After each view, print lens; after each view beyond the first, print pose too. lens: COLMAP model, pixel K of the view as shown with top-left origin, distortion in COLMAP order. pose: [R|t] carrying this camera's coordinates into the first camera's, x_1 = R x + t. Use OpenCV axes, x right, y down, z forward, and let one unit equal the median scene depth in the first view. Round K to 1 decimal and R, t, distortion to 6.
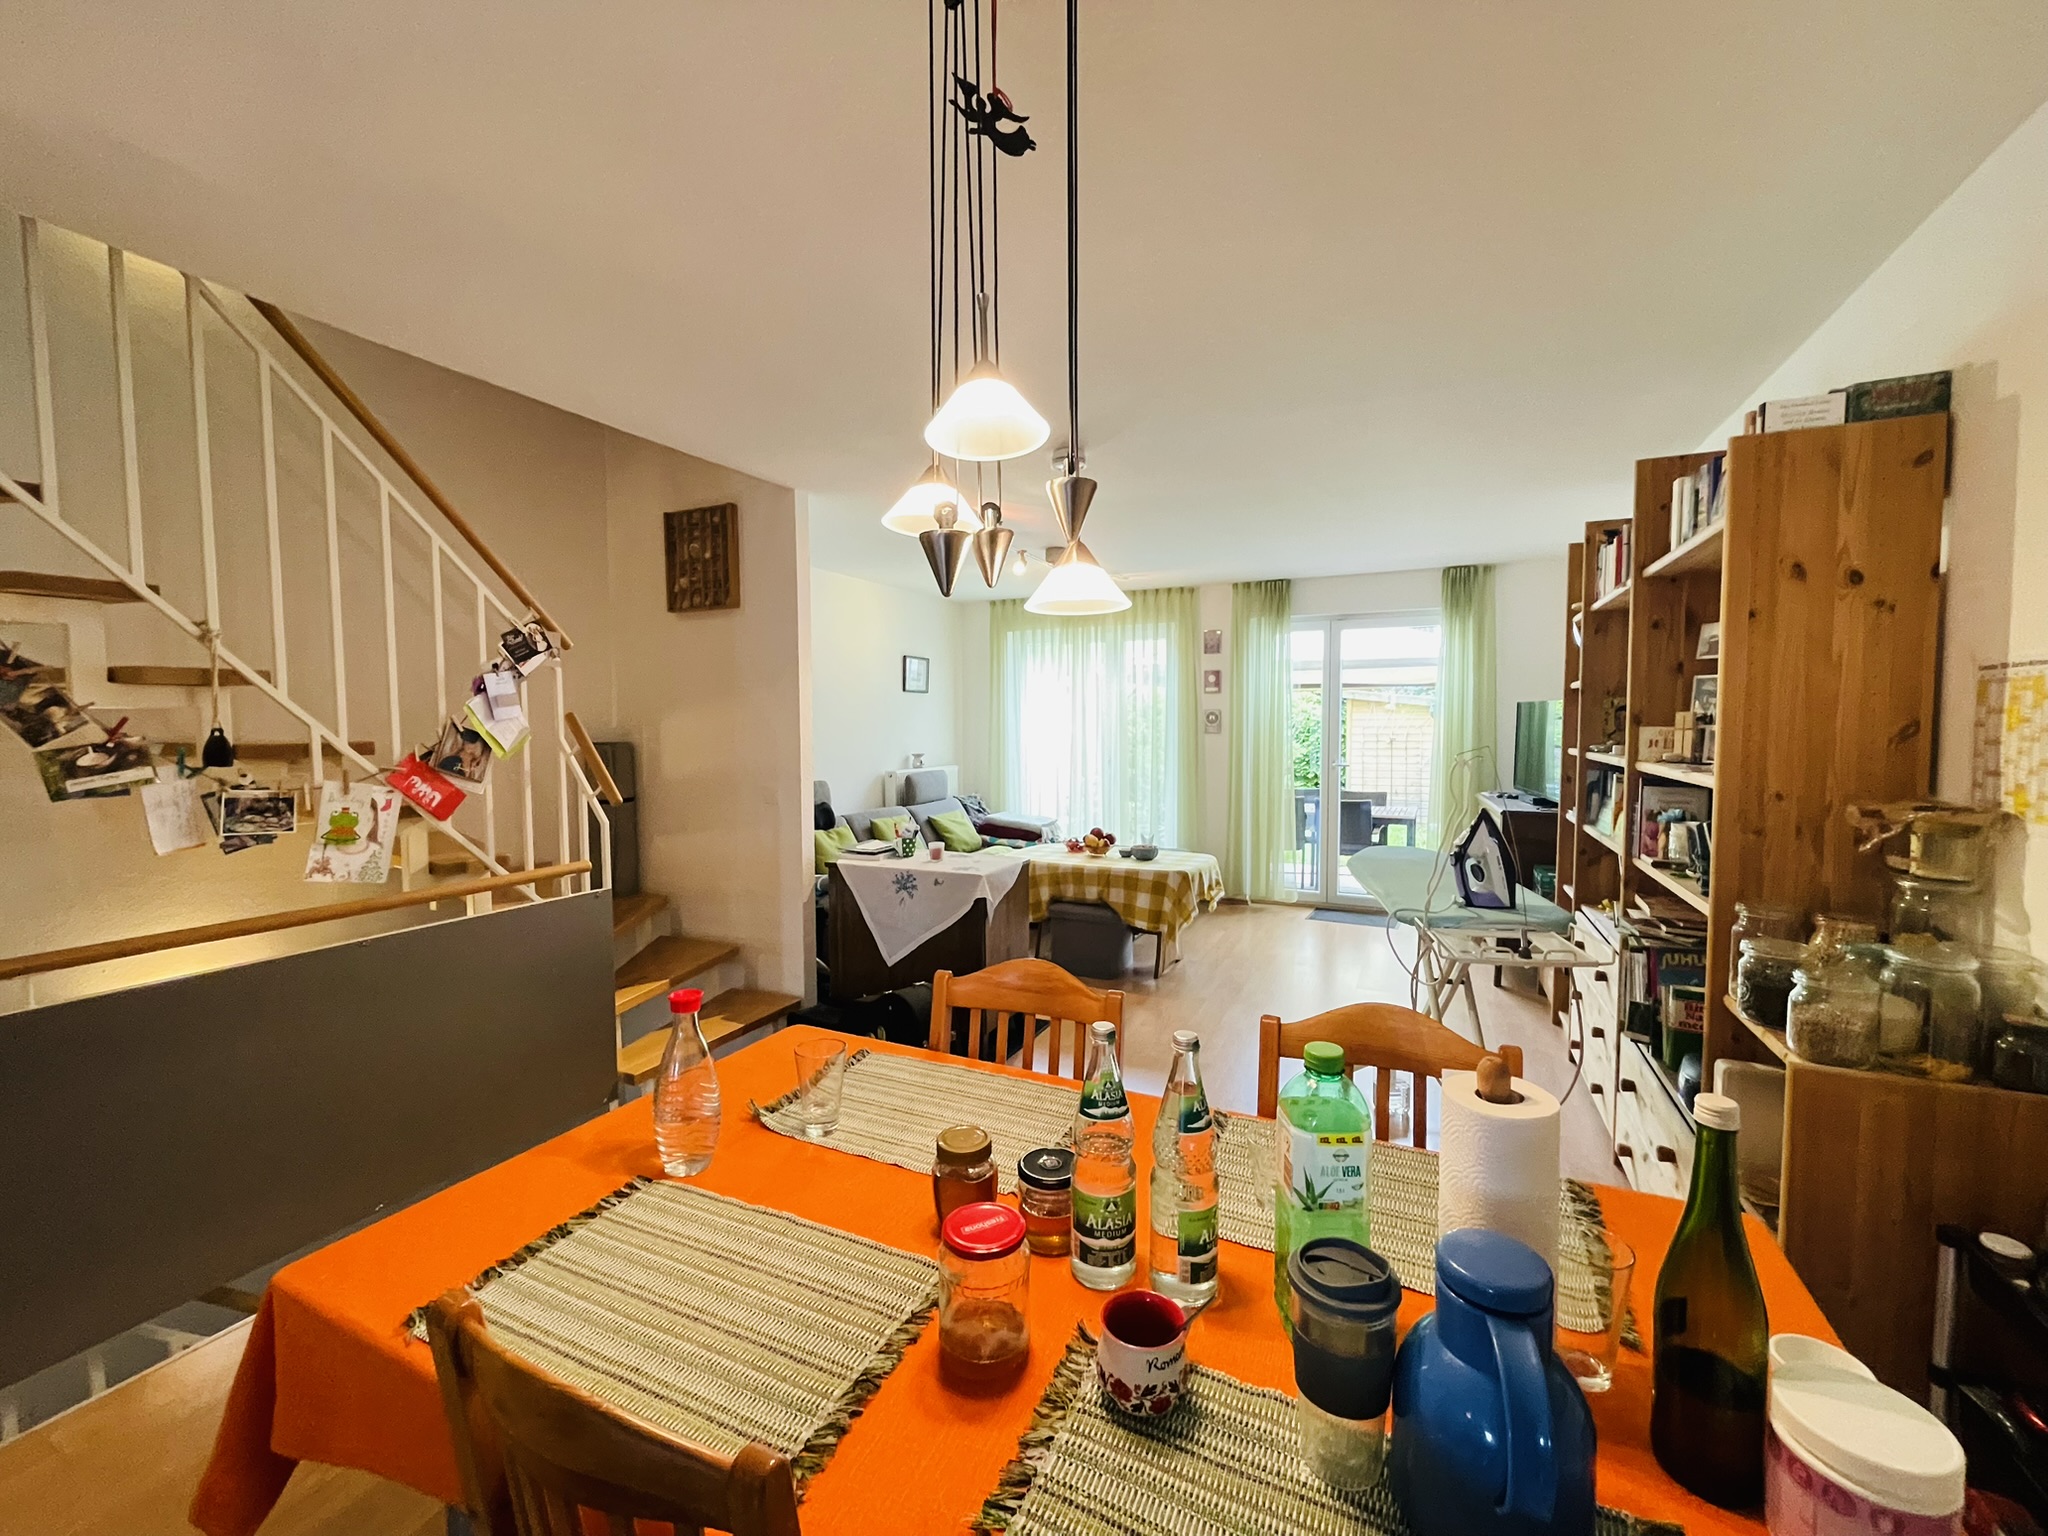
lens RADIAL K [[834.4, 0, 1024.0], [0, 834.4, 768.0], [0, 0, 1]] dist [0.001523, 0.000116]
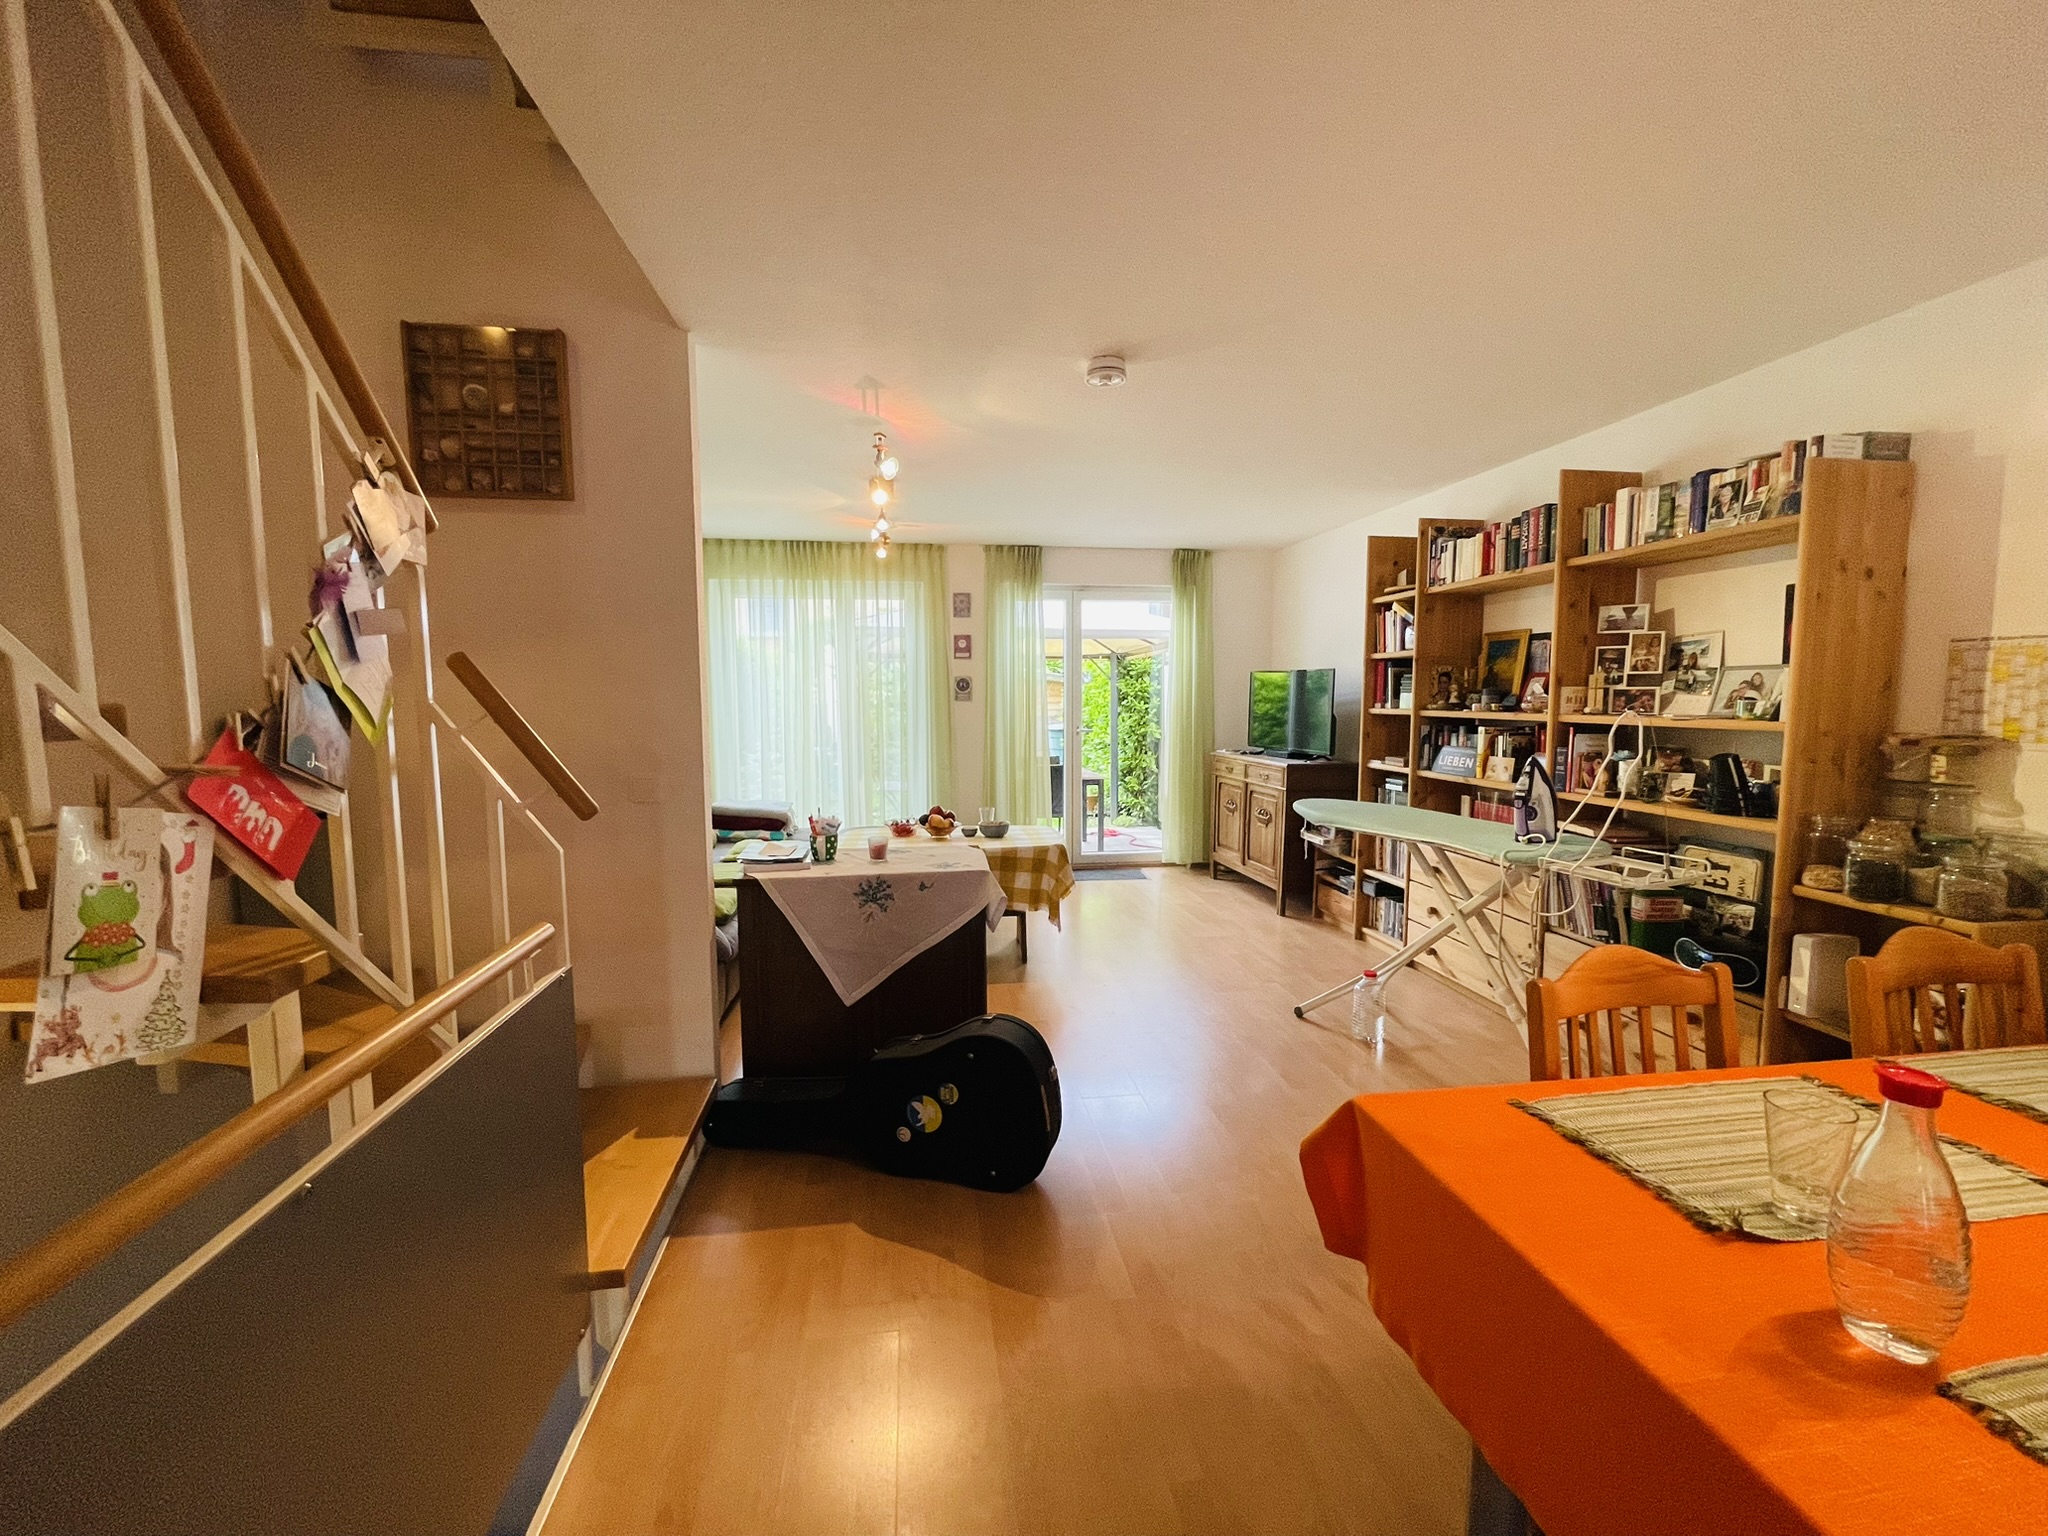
lens RADIAL K [[832.3, 0, 1024.0], [0, 832.3, 768.0], [0, 0, 1]] dist [-0.006274, 0.000001]
pose [[0.833158, -0.048529, 0.550902, -0.424822], [0.031344, 0.998685, 0.040572, -0.002432], [-0.552146, -0.016536, 0.833583, 0.282992]]
